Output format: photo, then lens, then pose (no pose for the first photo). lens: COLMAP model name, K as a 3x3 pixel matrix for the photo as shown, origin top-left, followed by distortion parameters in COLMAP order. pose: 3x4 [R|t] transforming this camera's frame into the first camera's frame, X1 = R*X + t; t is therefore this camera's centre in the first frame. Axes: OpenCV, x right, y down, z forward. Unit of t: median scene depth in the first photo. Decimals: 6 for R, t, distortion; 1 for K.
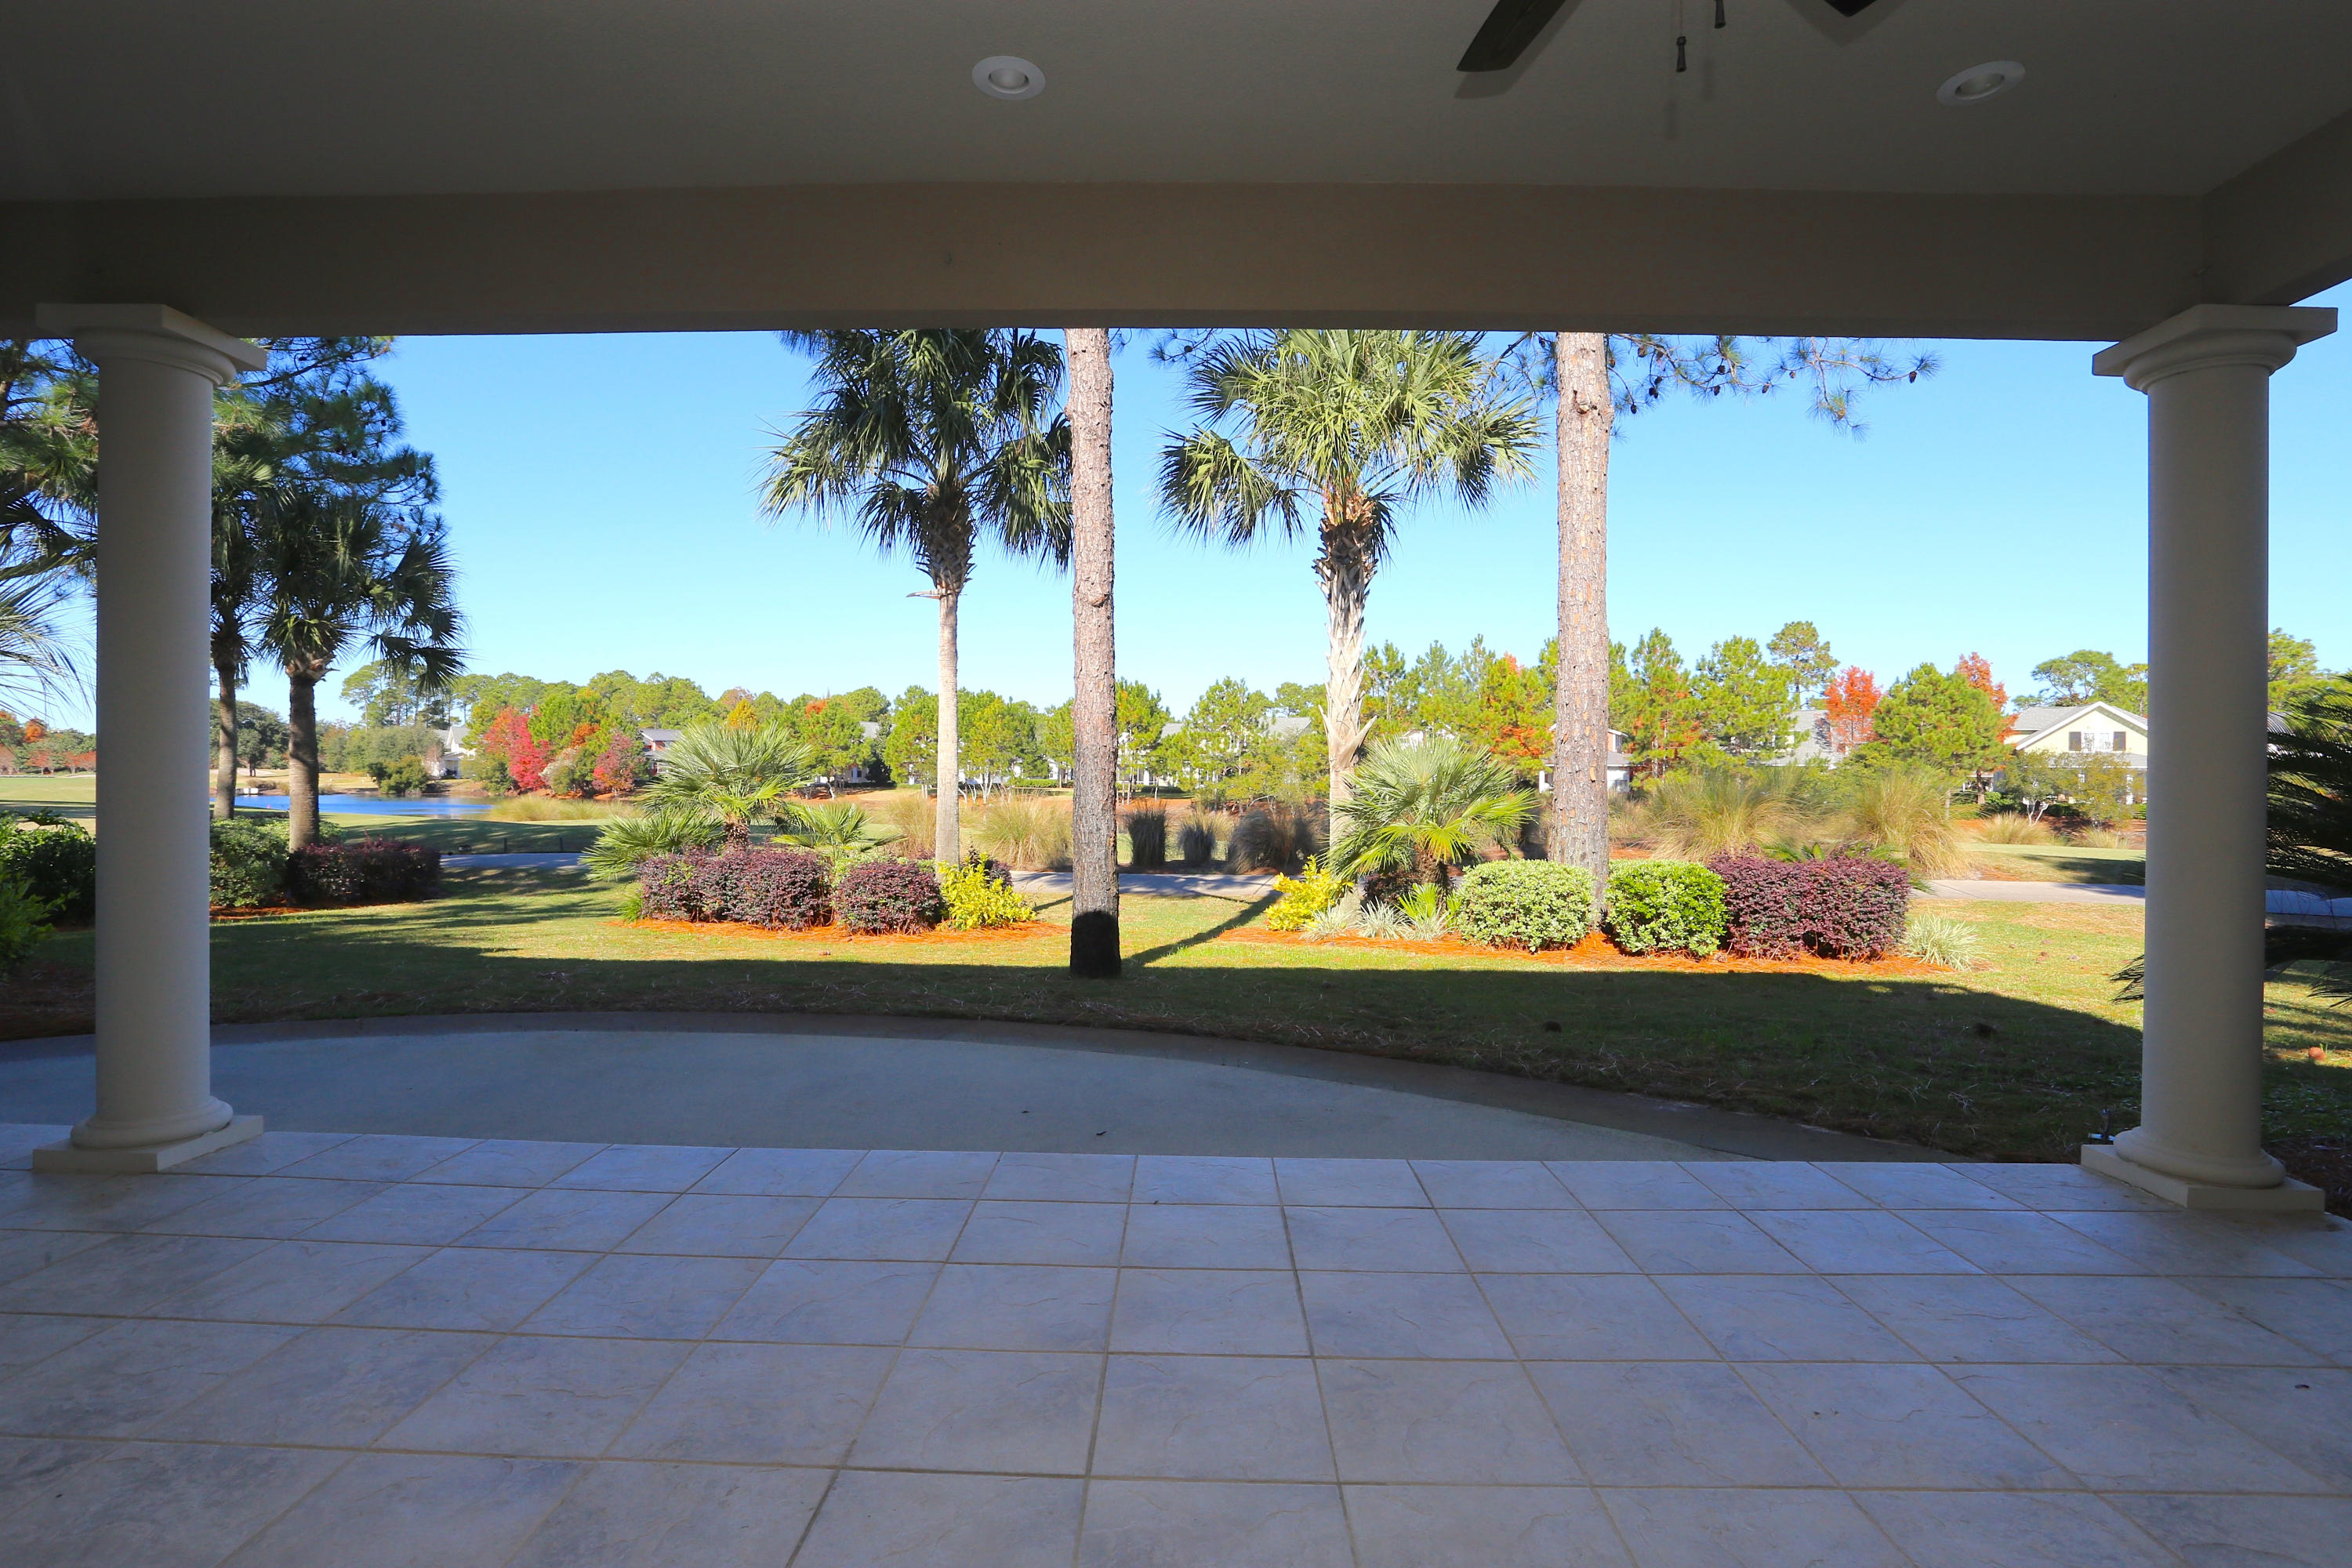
lens RADIAL K [[1148.0, 0, 1161.5], [0, 1148.0, 786.7], [0, 0, 1]] dist [-0.052058, 0.008310]
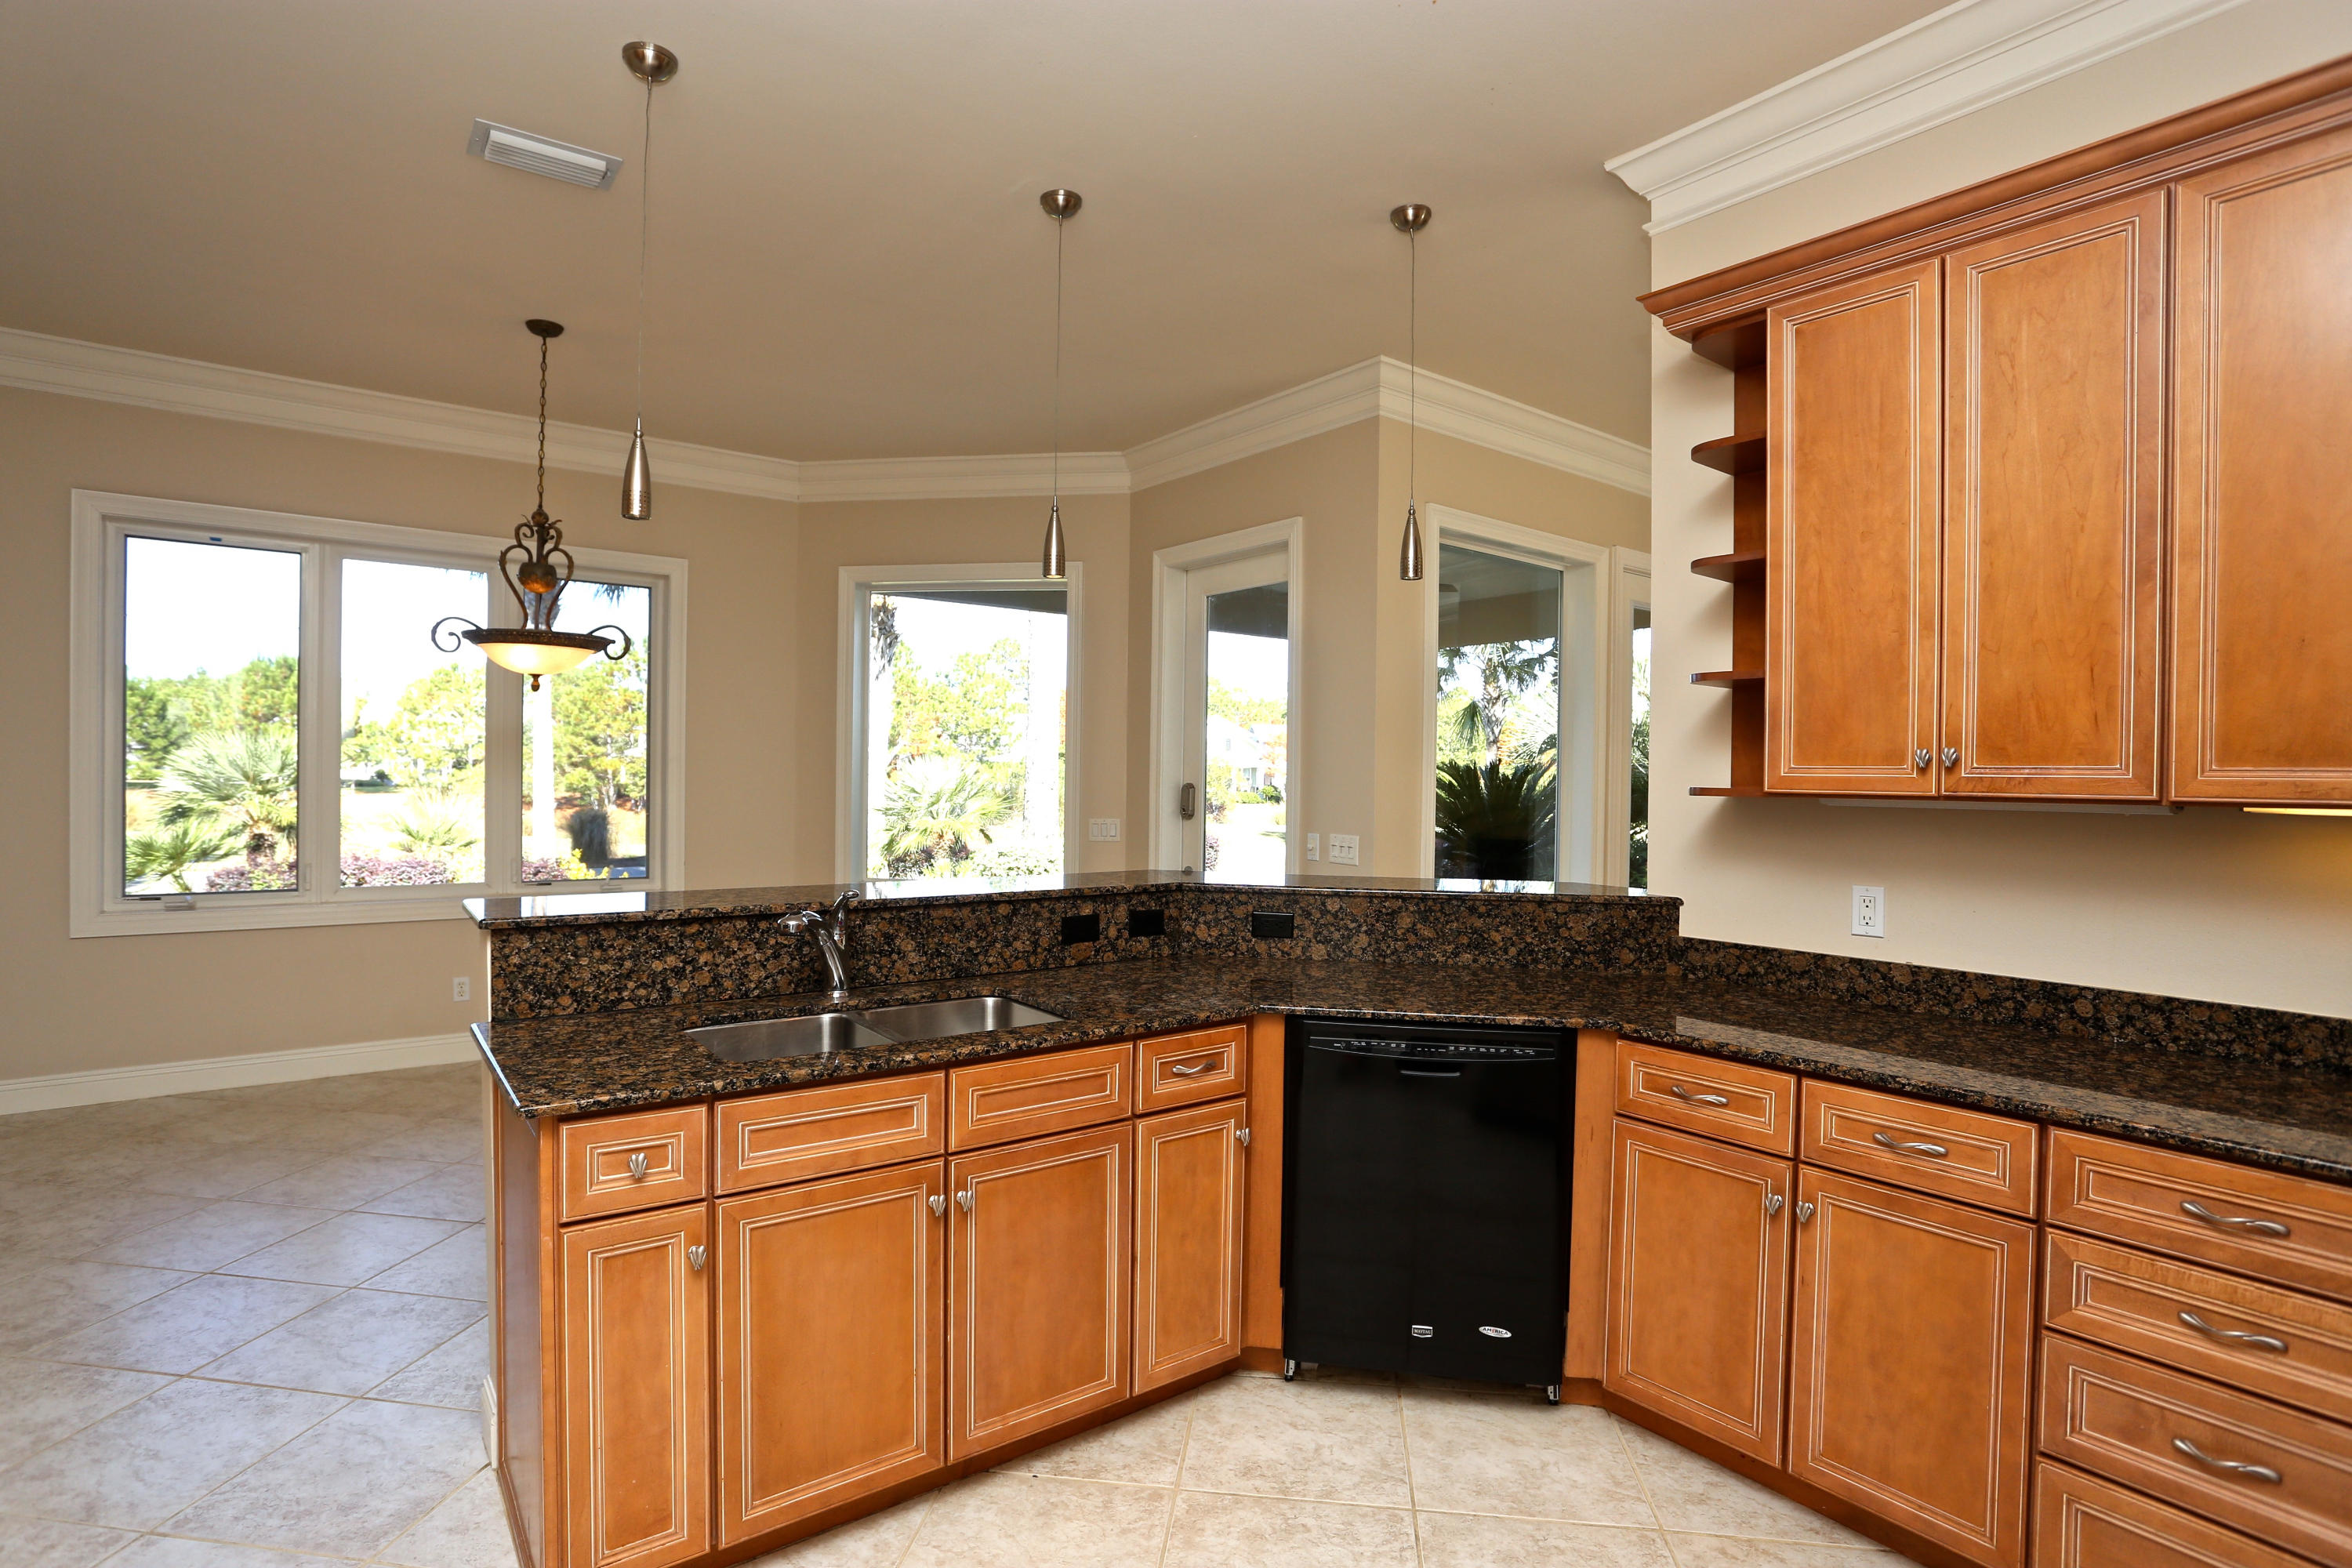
lens RADIAL K [[1148.0, 0, 1165.7], [0, 1148.0, 786.7], [0, 0, 1]] dist [-0.052058, 0.008310]
pose [[0.786492, -0.005708, 0.617574, -0.312451], [0.000780, 0.999966, 0.008249, -0.012607], [-0.617600, -0.006006, 0.786469, -0.221211]]
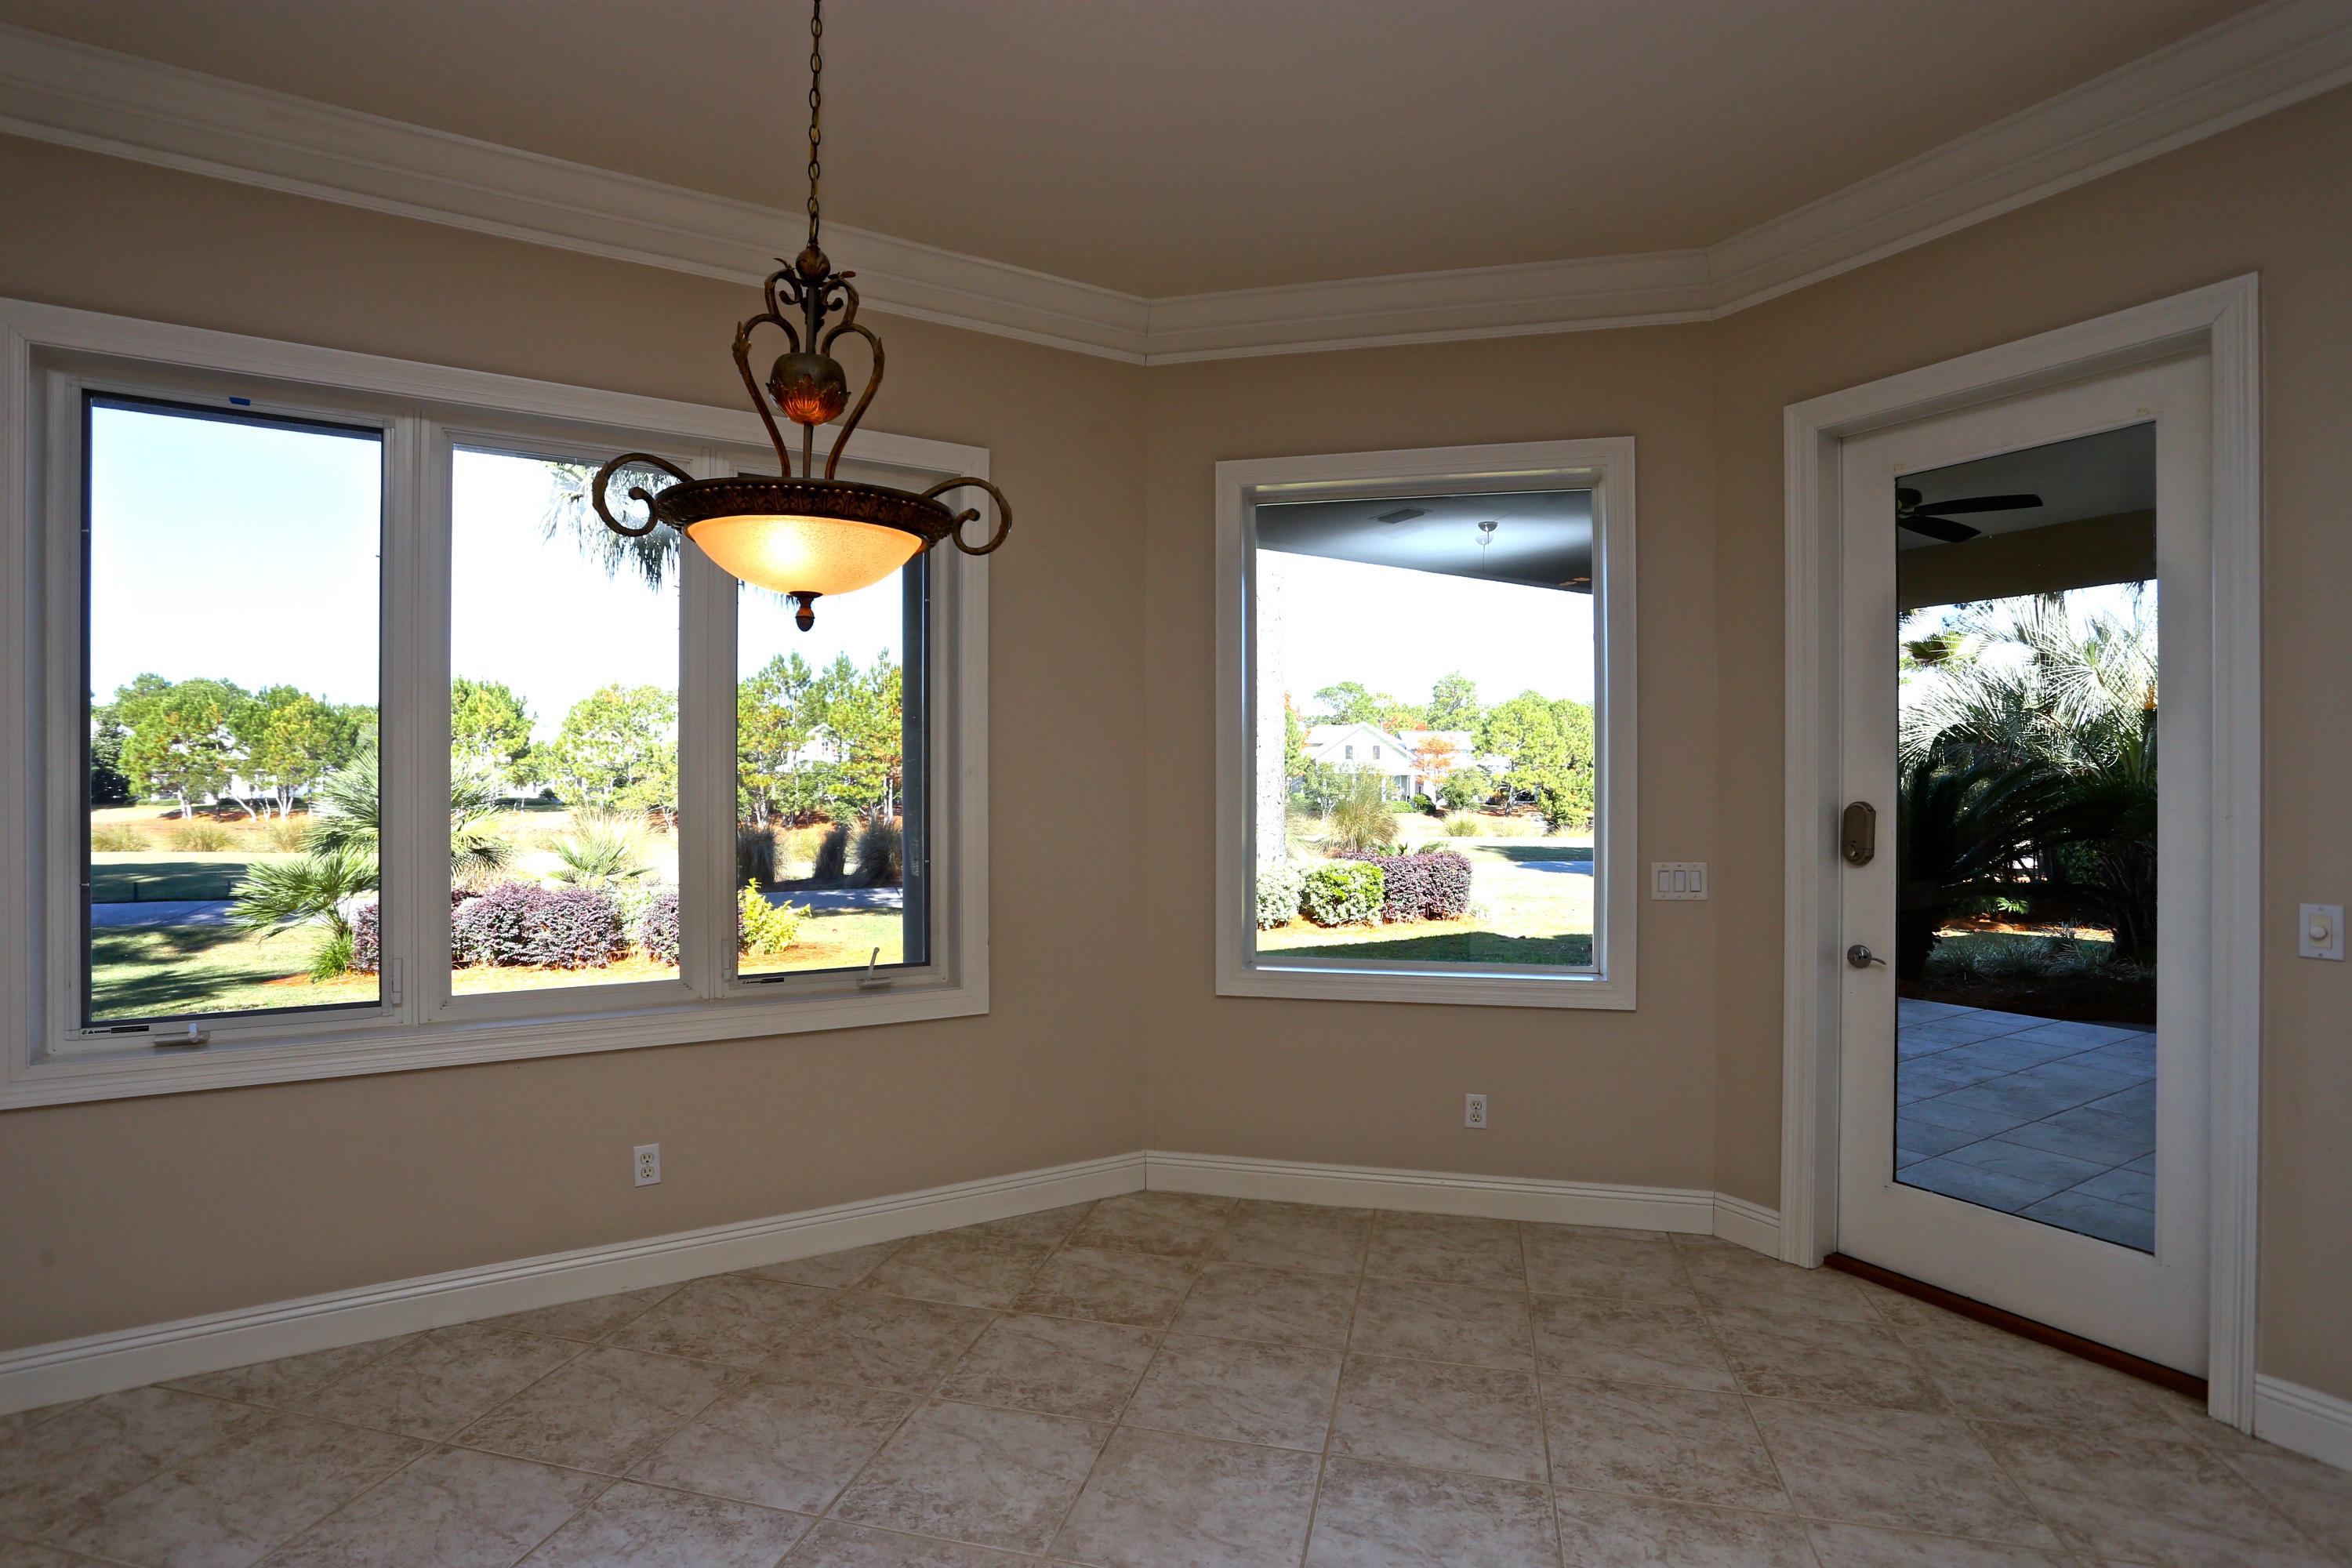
lens RADIAL K [[1148.0, 0, 1153.5], [0, 1148.0, 787.9], [0, 0, 1]] dist [-0.052058, 0.008310]
pose [[0.855034, -0.010869, 0.518459, -0.297998], [0.012967, 0.999916, -0.000423, -0.015084], [-0.518410, 0.007085, 0.855103, -0.055238]]
